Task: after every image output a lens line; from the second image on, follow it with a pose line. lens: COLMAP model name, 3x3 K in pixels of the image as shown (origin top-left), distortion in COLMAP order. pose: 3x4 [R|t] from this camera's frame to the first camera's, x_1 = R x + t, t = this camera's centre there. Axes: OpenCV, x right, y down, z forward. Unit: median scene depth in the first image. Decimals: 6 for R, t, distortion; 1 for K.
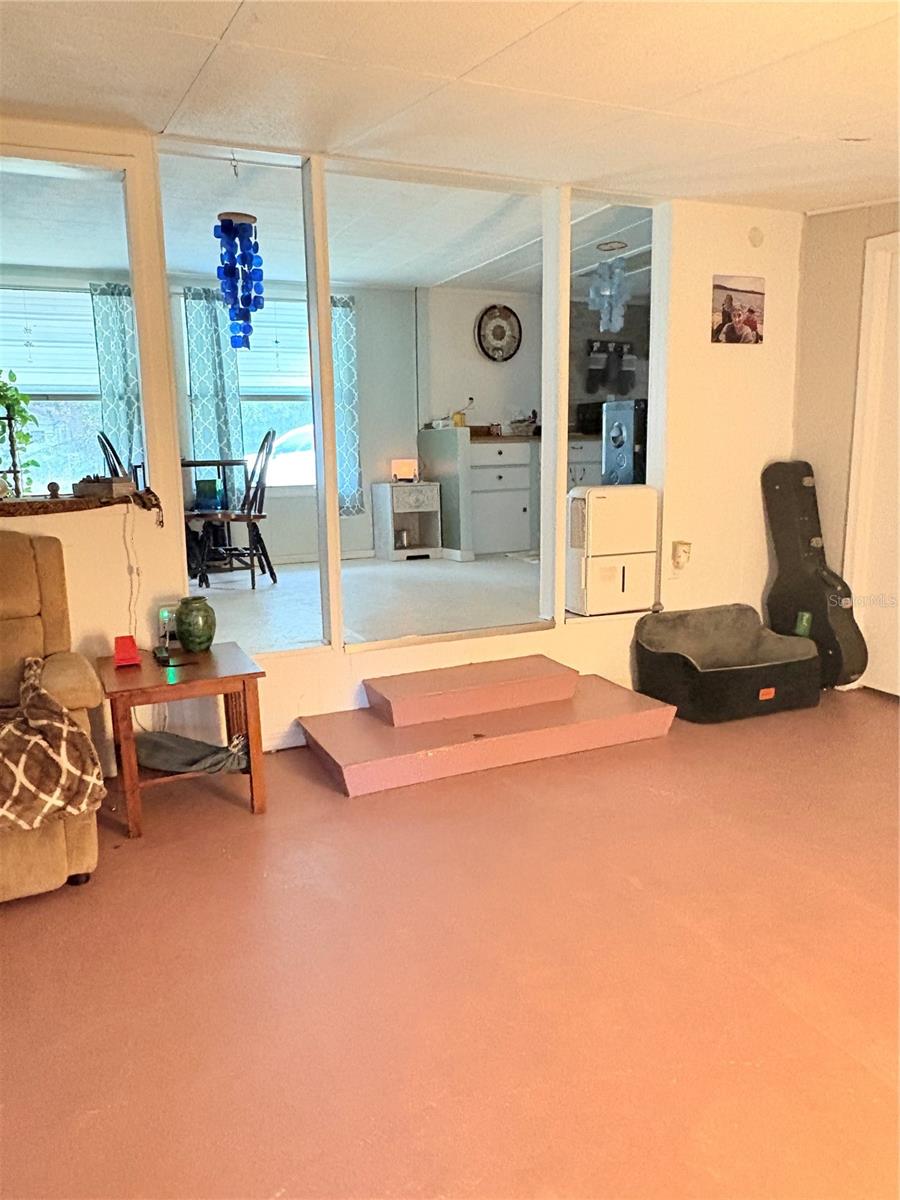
lens RADIAL K [[865.8, 0, 451.3], [0, 865.8, 597.2], [0, 0, 1]] dist [0.003561, 0.003038]
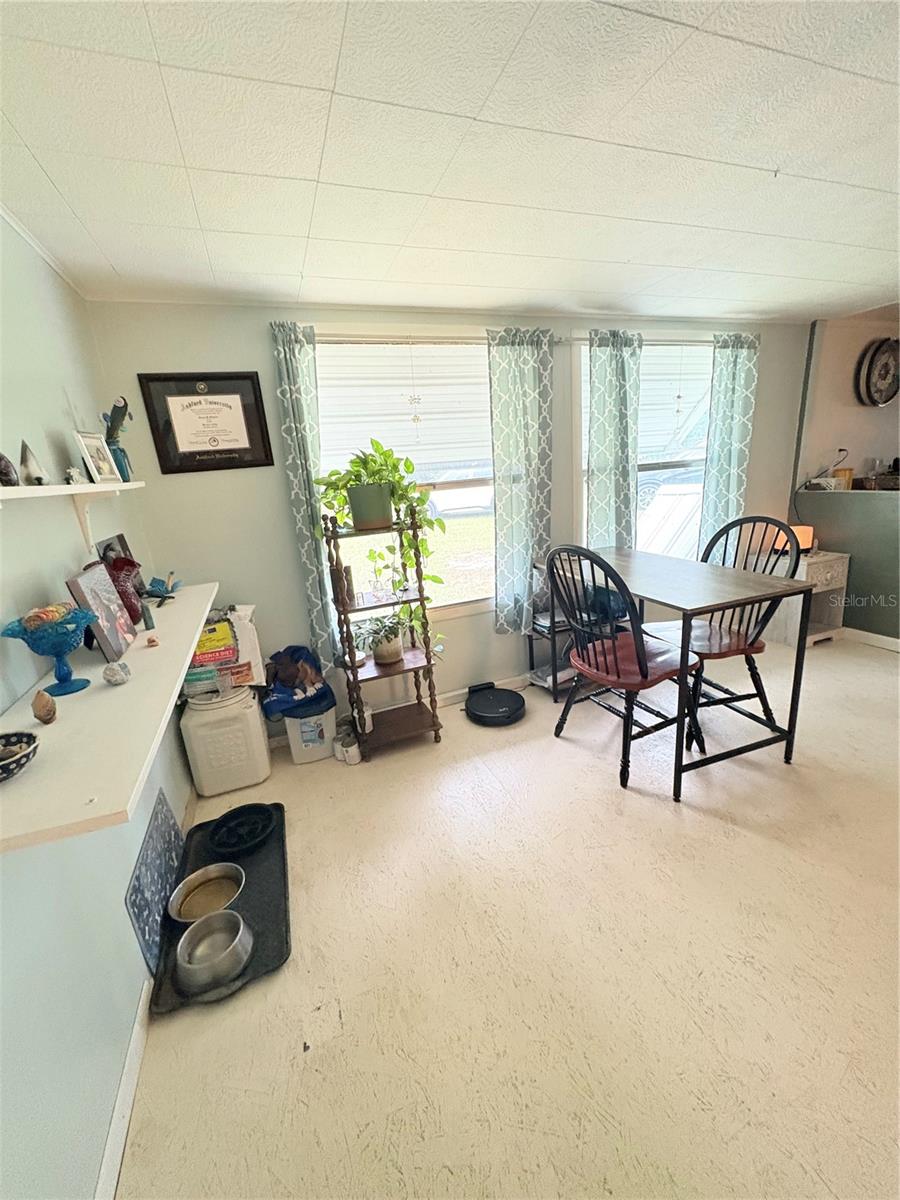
lens RADIAL K [[479.3, 0, 447.2], [0, 479.3, 598.6], [0, 0, 1]] dist [0.001879, -0.000343]
pose [[0.997082, -0.035930, -0.067359, -0.406680], [0.042516, 0.994173, 0.099053, -0.163416], [0.063408, -0.101628, 0.992800, 0.529969]]
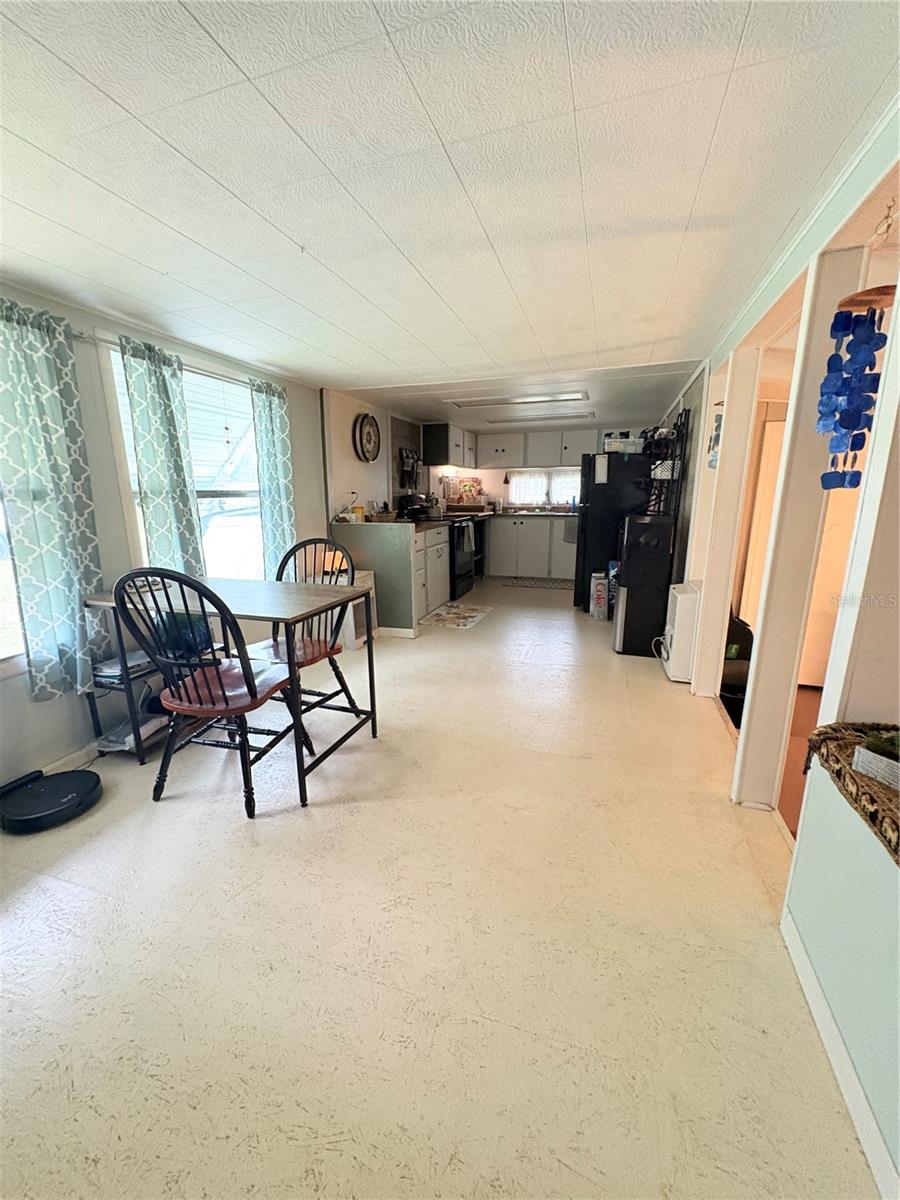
lens RADIAL K [[479.3, 0, 449.7], [0, 479.3, 598.3], [0, 0, 1]] dist [0.001879, -0.000343]
pose [[0.667307, -0.144128, 0.730704, -0.432798], [0.115794, 0.989244, 0.089377, -0.151346], [-0.735726, 0.024970, 0.676819, 0.541848]]
